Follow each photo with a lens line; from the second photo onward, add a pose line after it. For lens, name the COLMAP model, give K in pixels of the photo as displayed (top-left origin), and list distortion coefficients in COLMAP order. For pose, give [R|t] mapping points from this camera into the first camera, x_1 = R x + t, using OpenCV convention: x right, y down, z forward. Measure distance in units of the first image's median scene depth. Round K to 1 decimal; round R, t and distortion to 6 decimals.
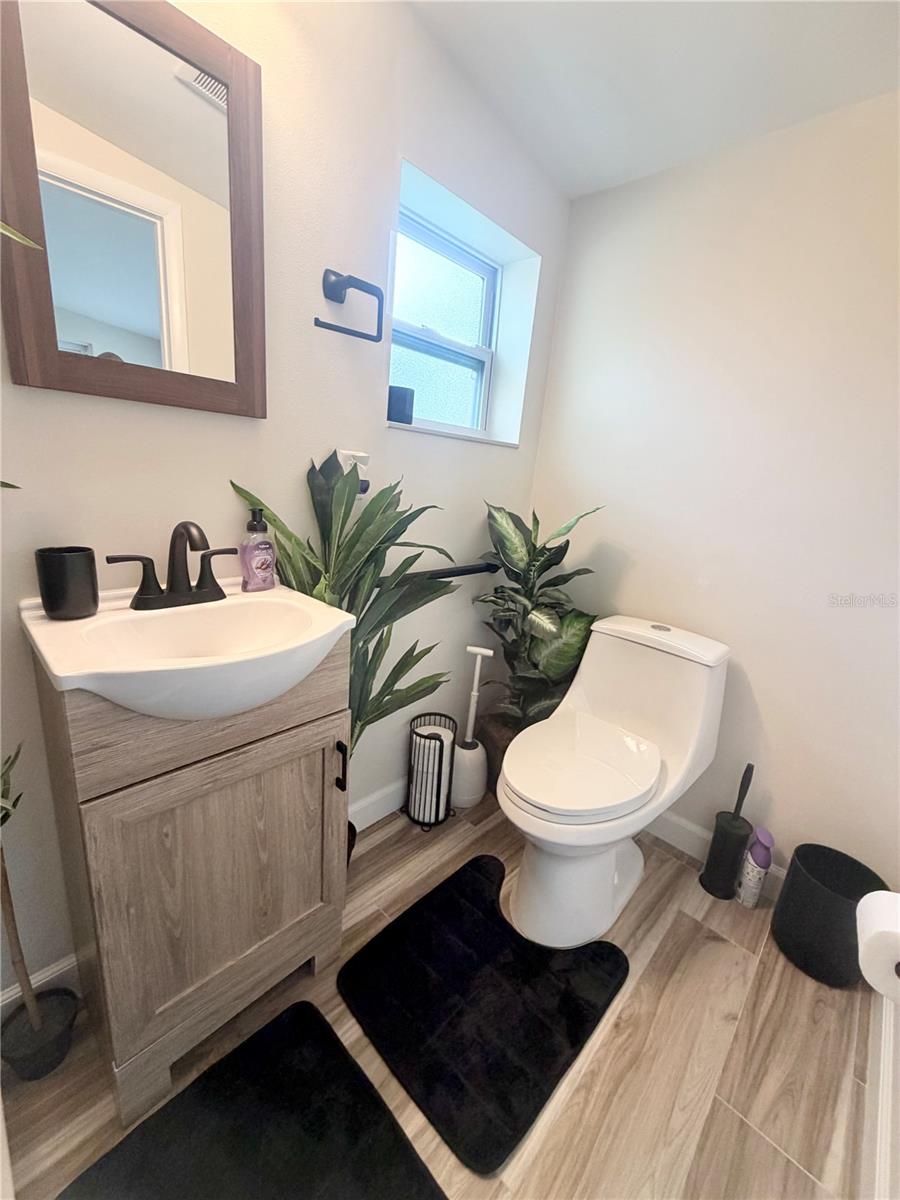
lens RADIAL K [[477.0, 0, 449.4], [0, 477.0, 594.3], [0, 0, 1]] dist [0.001742, -0.000410]
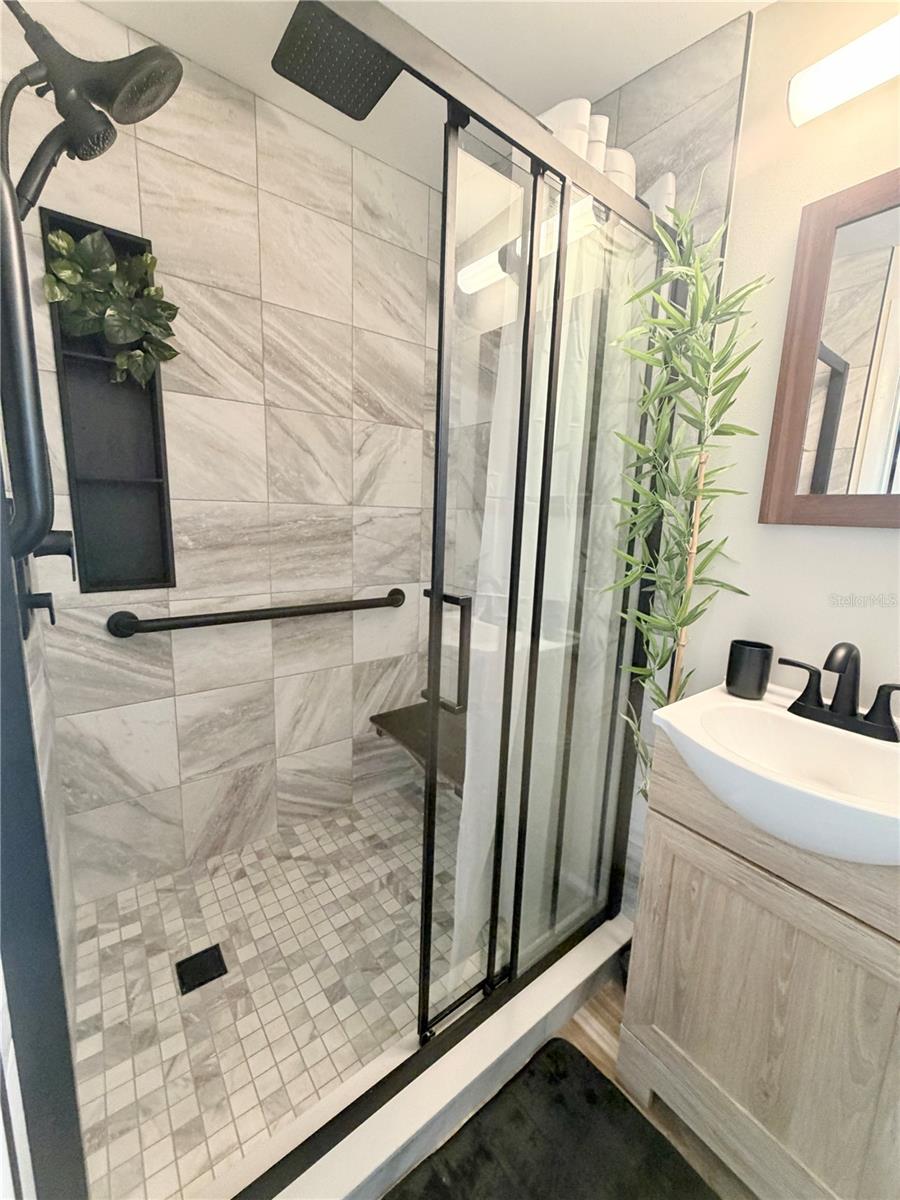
lens RADIAL K [[477.0, 0, 448.8], [0, 477.0, 599.7], [0, 0, 1]] dist [0.001742, -0.000410]
pose [[-0.159379, 0.085844, -0.983478, 0.527745], [-0.301934, 0.944237, 0.131349, -0.118251], [0.939912, 0.317880, -0.124572, 0.335553]]
